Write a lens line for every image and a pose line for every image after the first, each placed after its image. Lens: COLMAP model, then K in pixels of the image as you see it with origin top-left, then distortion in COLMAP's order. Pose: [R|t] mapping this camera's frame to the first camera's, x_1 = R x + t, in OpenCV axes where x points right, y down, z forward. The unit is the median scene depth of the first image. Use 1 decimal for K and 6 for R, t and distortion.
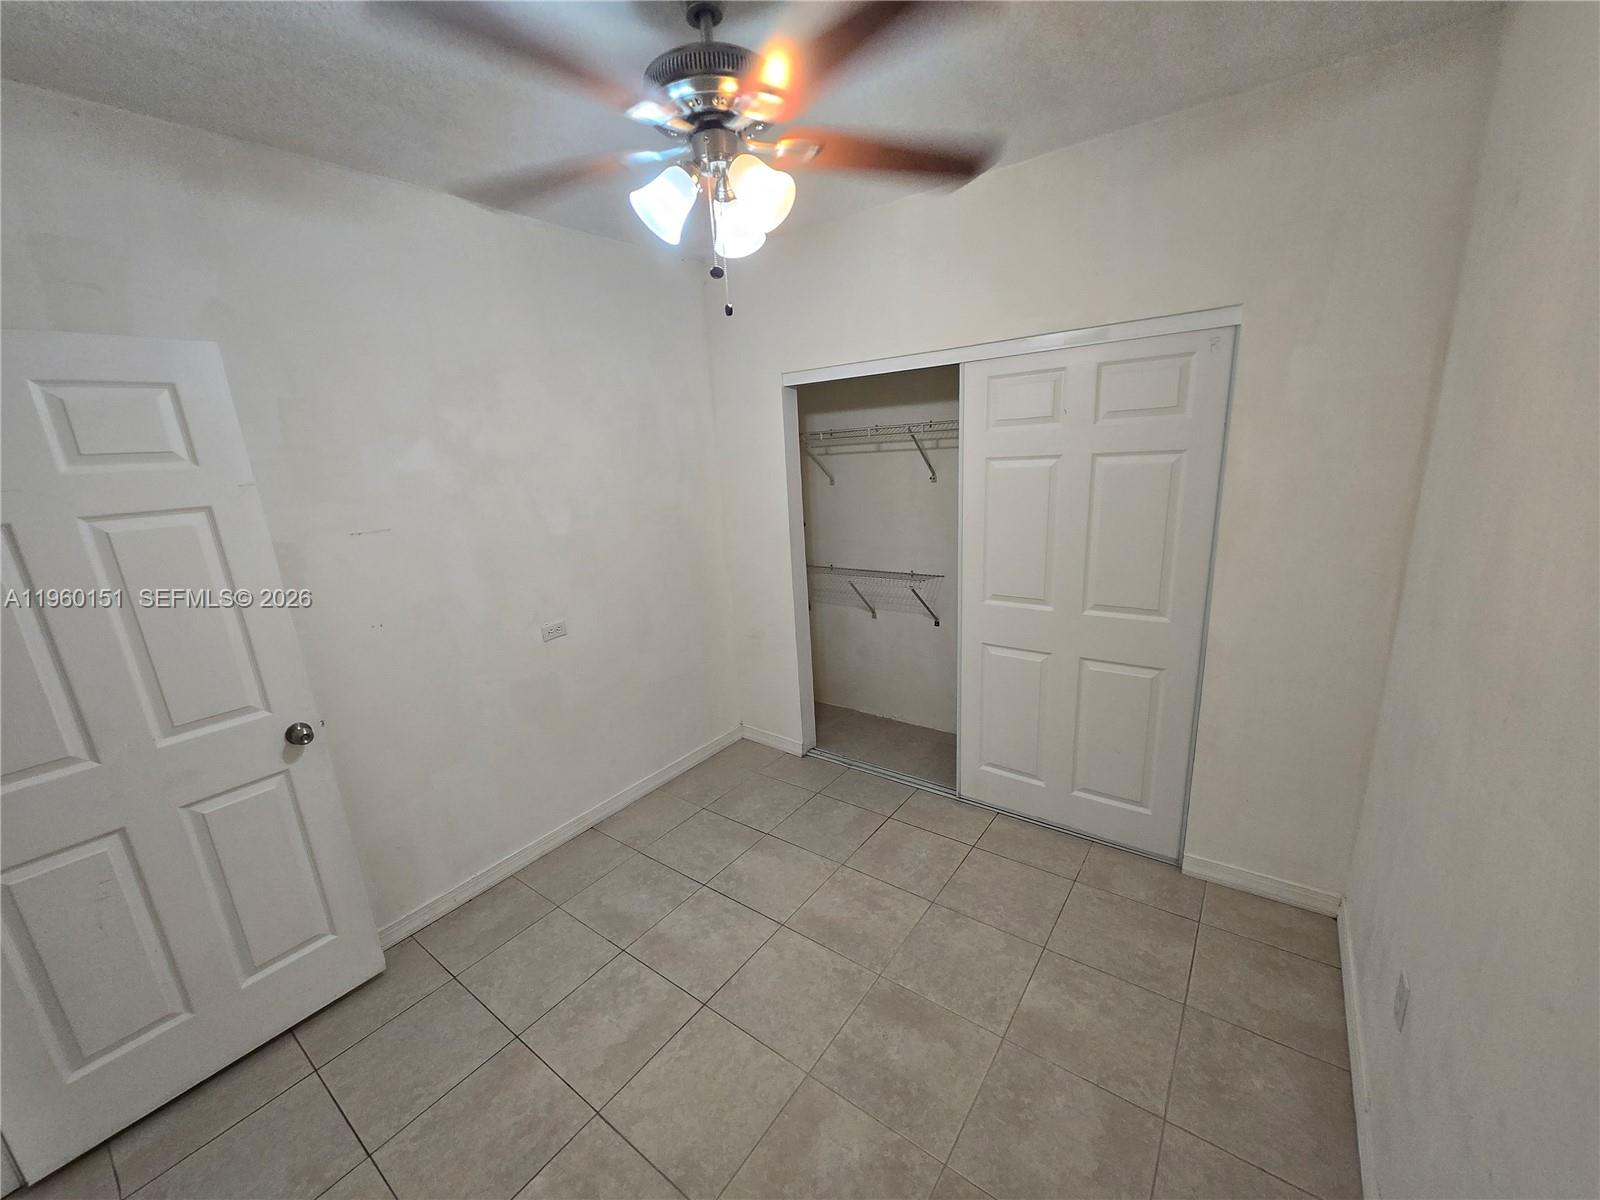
lens RADIAL K [[627.2, 0, 786.6], [0, 627.2, 607.1], [0, 0, 1]] dist [0.002242, -0.000618]
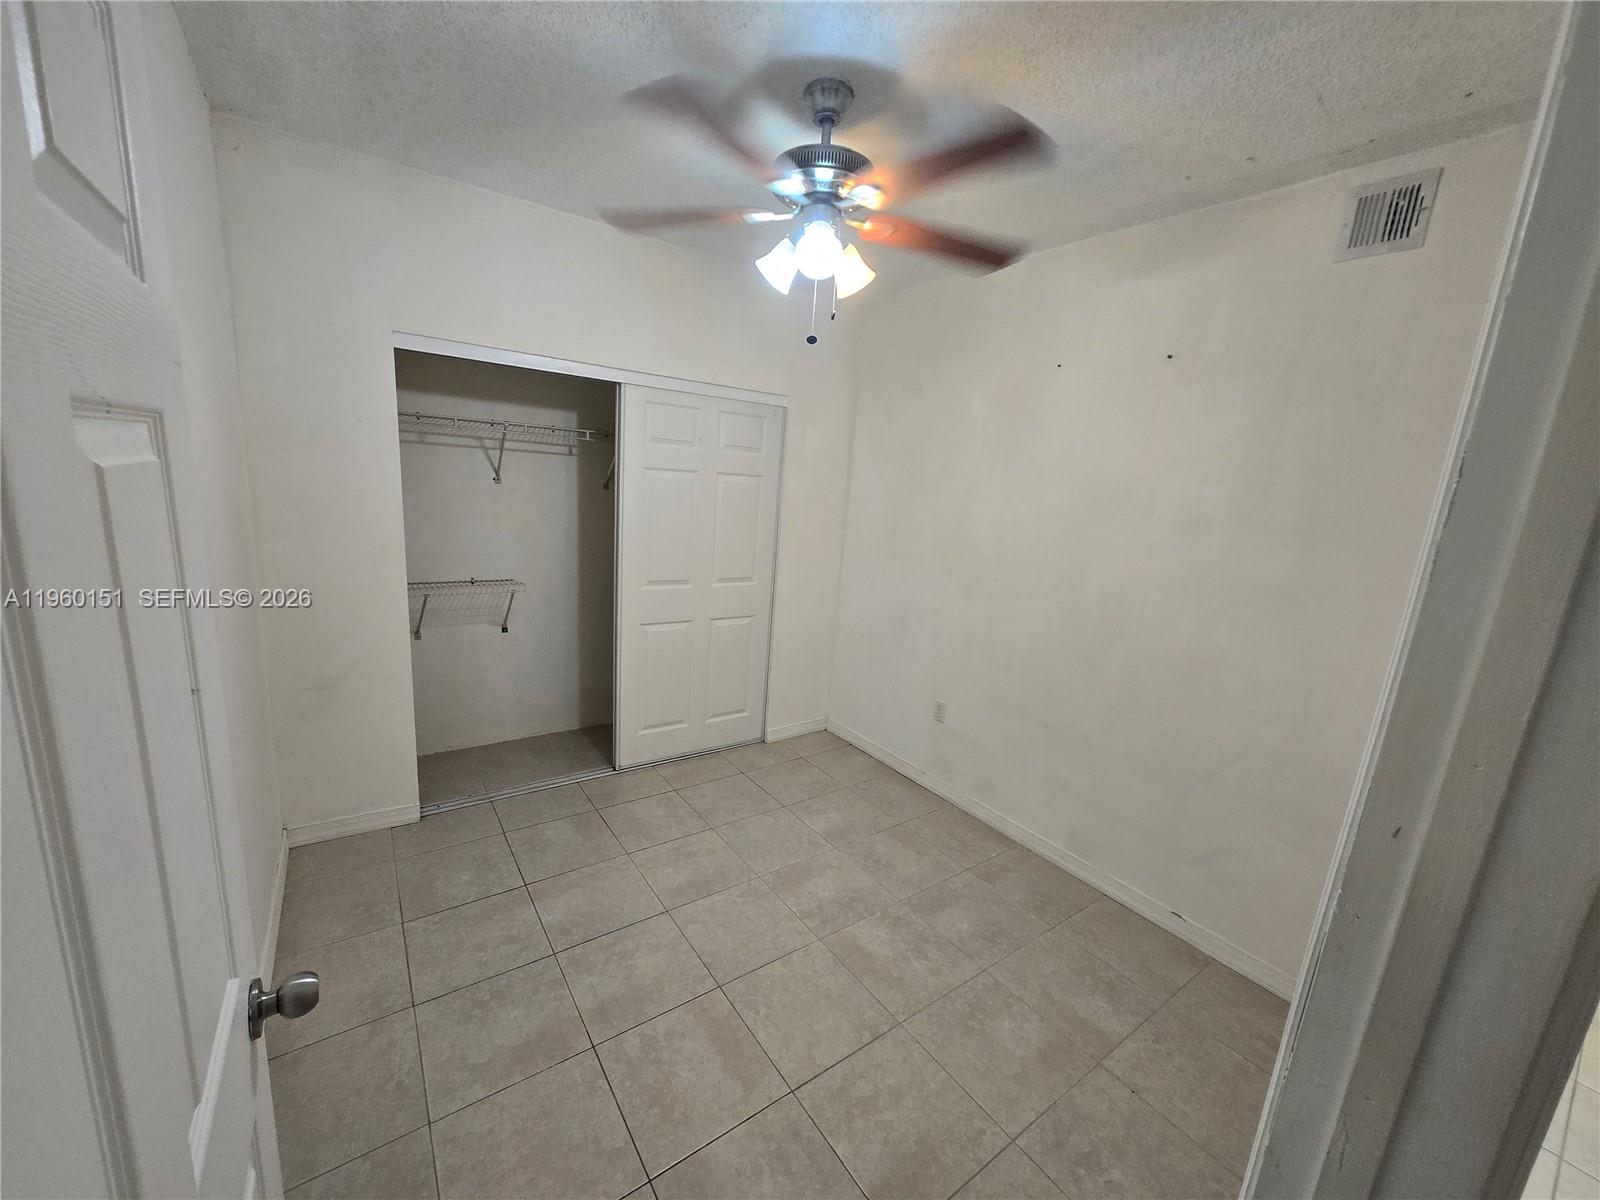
lens RADIAL K [[627.2, 0, 790.7], [0, 627.2, 609.1], [0, 0, 1]] dist [0.002242, -0.000618]
pose [[0.292237, -0.117056, 0.949155, -0.835820], [0.147919, 0.986070, 0.076066, -0.021585], [-0.944837, 0.118169, 0.305481, 0.434998]]
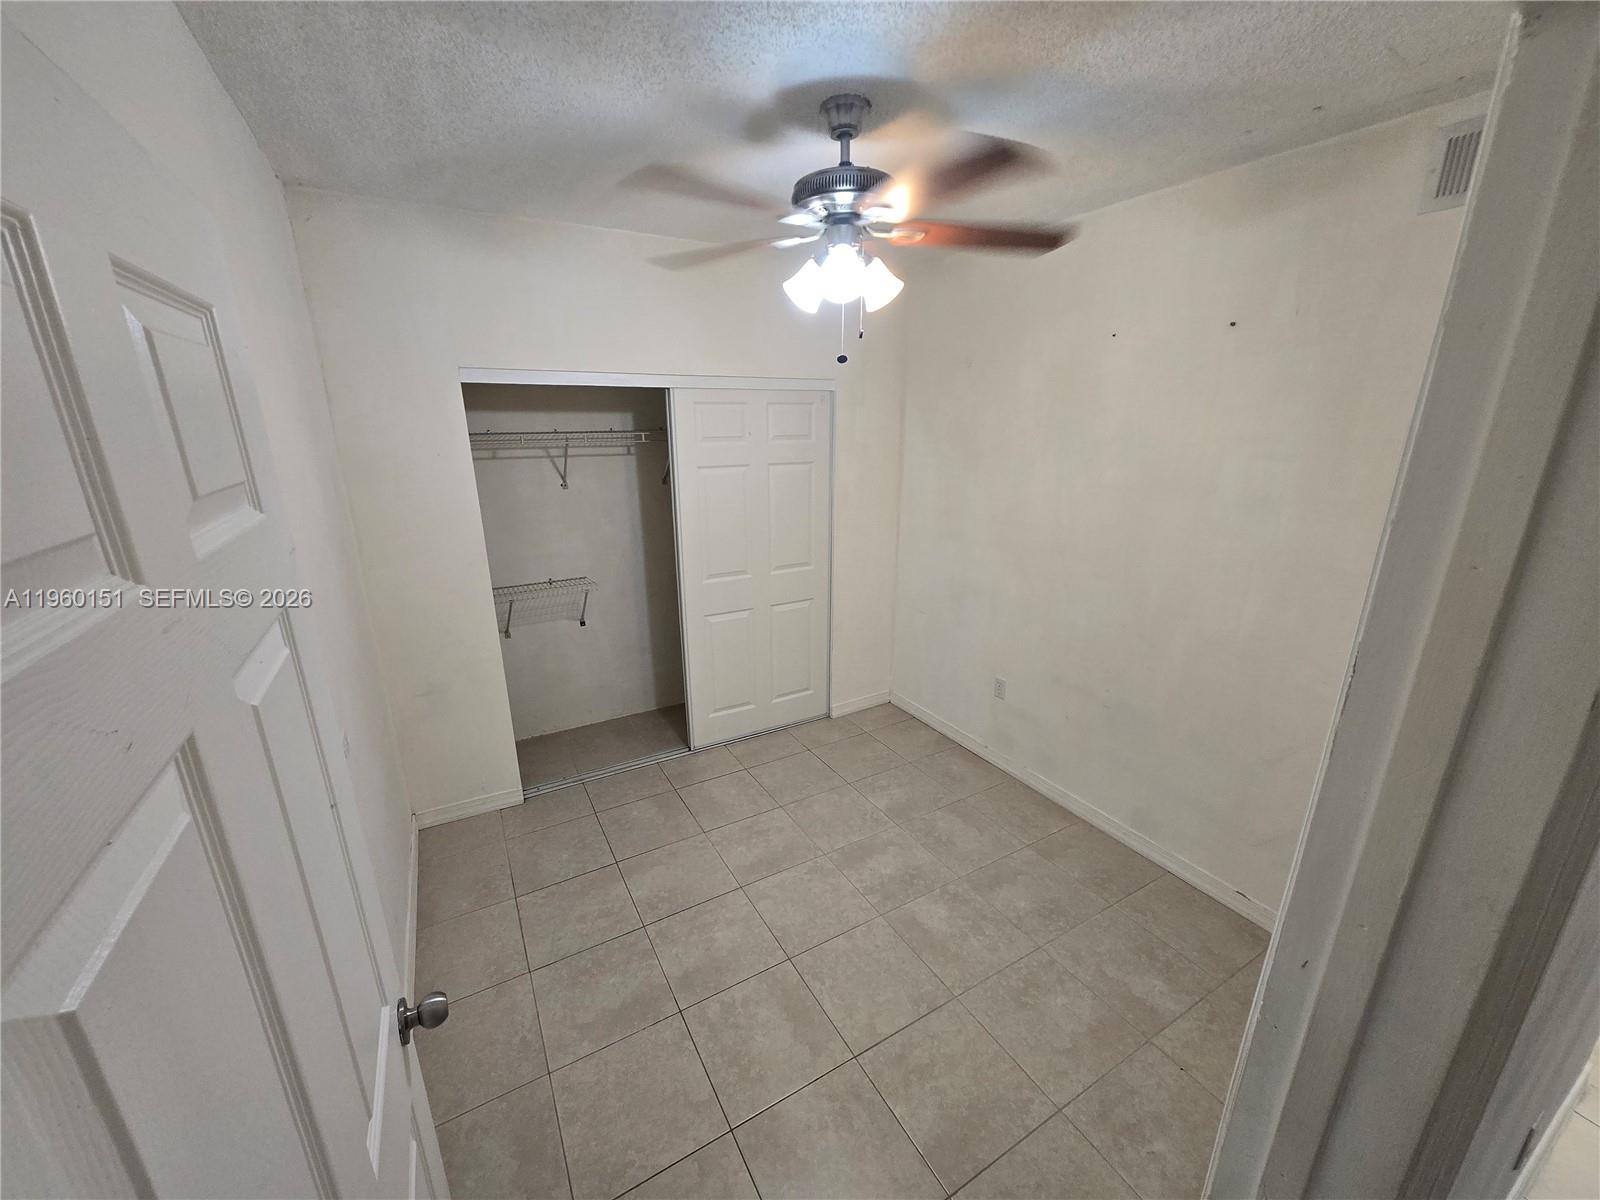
lens RADIAL K [[627.2, 0, 790.1], [0, 627.2, 609.2], [0, 0, 1]] dist [0.002242, -0.000618]
pose [[0.392512, -0.210329, 0.895375, -0.848260], [0.209113, 0.968414, 0.135816, -0.102606], [-0.895660, 0.133925, 0.424096, 0.375439]]
